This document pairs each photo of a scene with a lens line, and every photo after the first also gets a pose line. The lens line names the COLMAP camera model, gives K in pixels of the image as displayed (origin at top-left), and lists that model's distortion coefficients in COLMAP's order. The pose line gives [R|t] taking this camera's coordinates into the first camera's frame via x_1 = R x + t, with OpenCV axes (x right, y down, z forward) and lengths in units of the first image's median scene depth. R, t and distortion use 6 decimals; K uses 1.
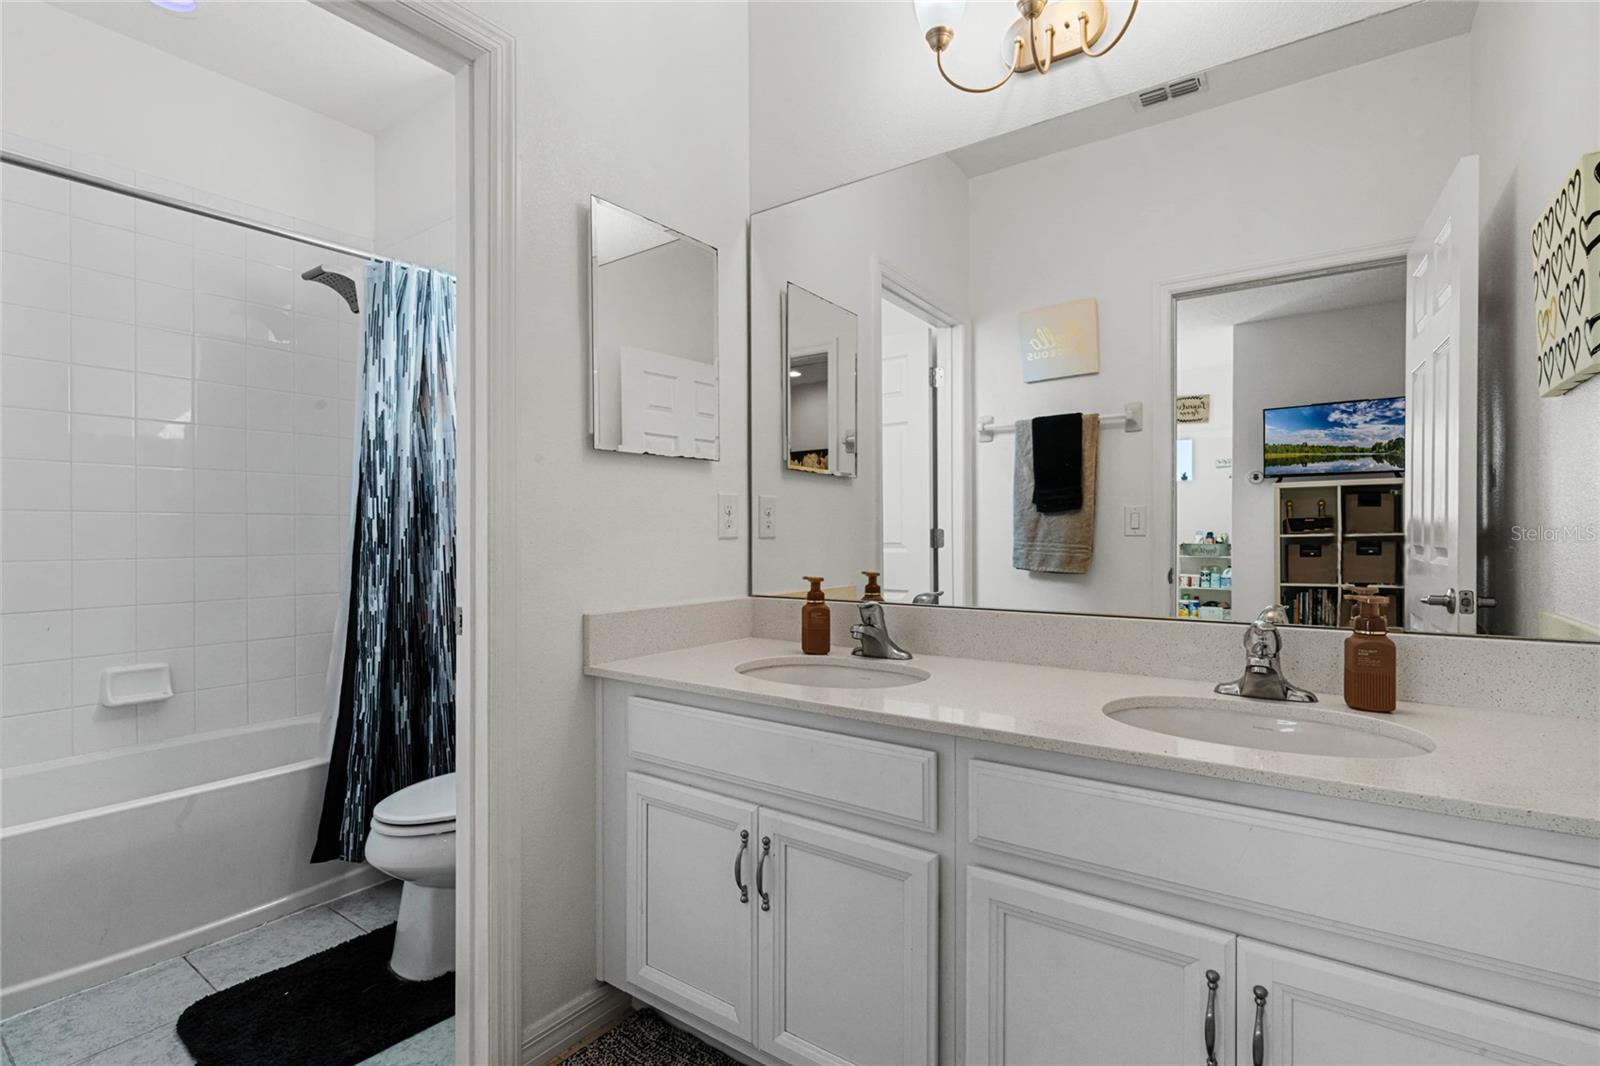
lens RADIAL K [[722.4, 0, 786.9], [0, 722.4, 538.5], [0, 0, 1]] dist [0.000896, 0.000163]
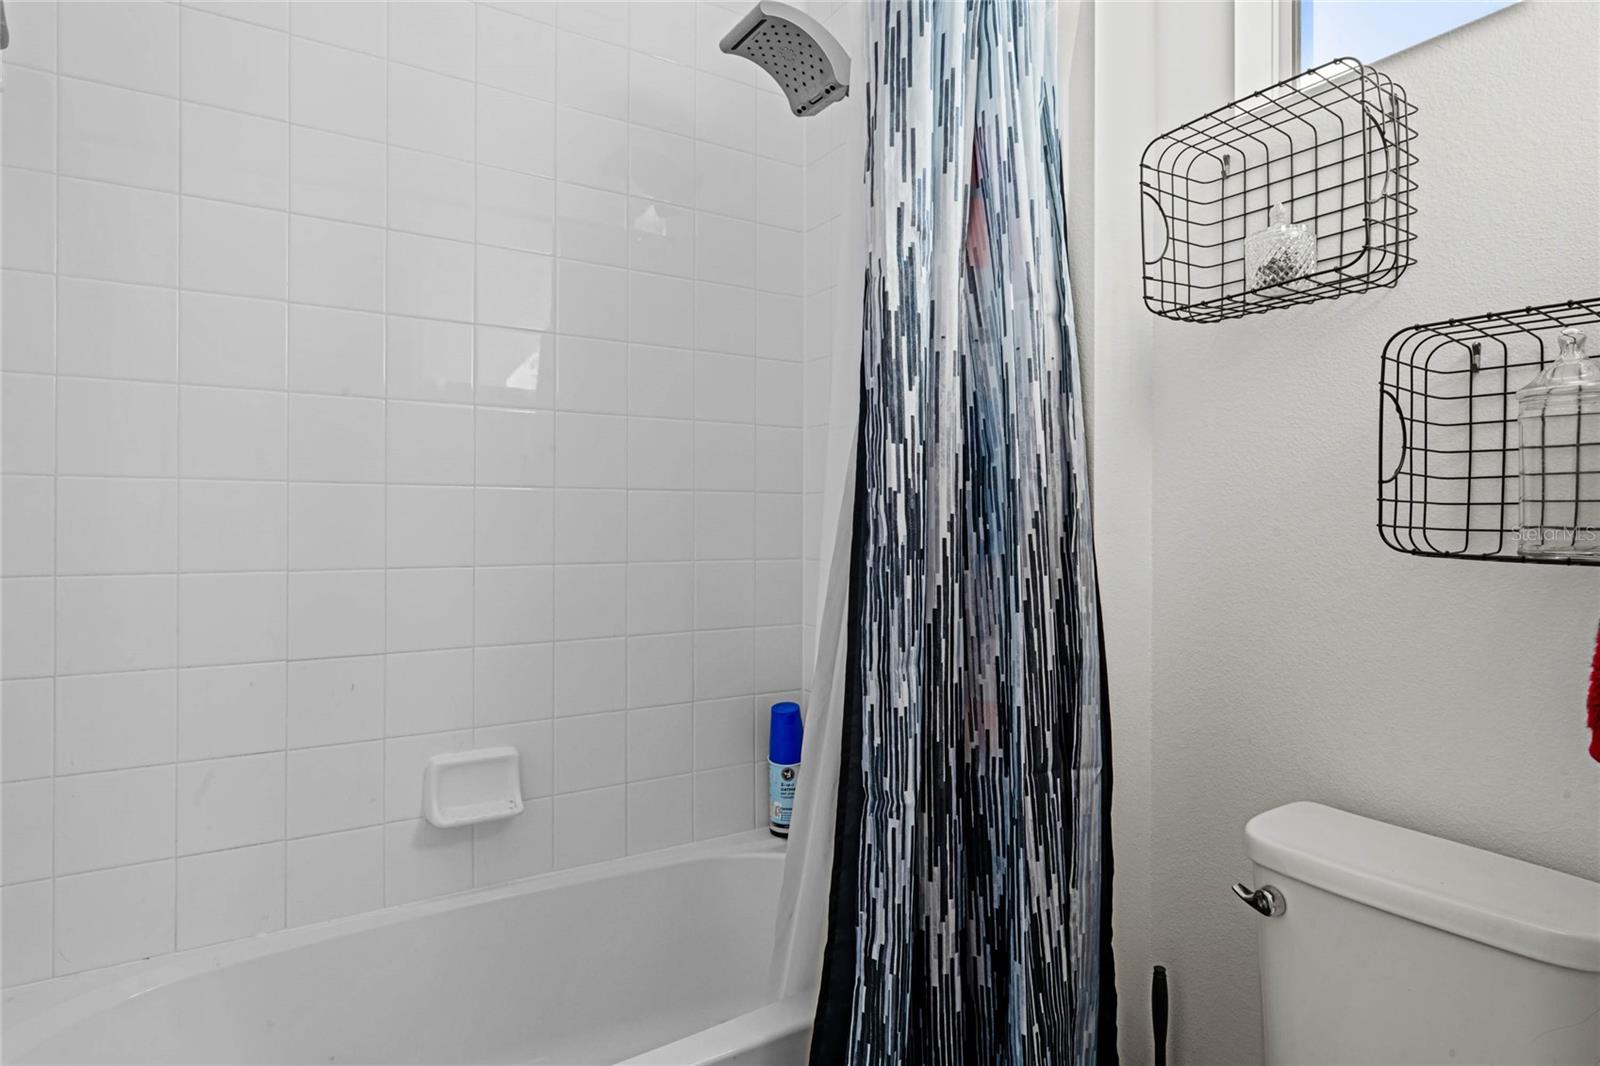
lens RADIAL K [[907.0, 0, 803.0], [0, 907.0, 523.1], [0, 0, 1]] dist [0.004557, 0.001902]
pose [[0.921304, 0.003671, -0.388826, -0.404943], [-0.005914, 0.999972, -0.004573, -0.005519], [0.388798, 0.006513, 0.921300, 0.467366]]
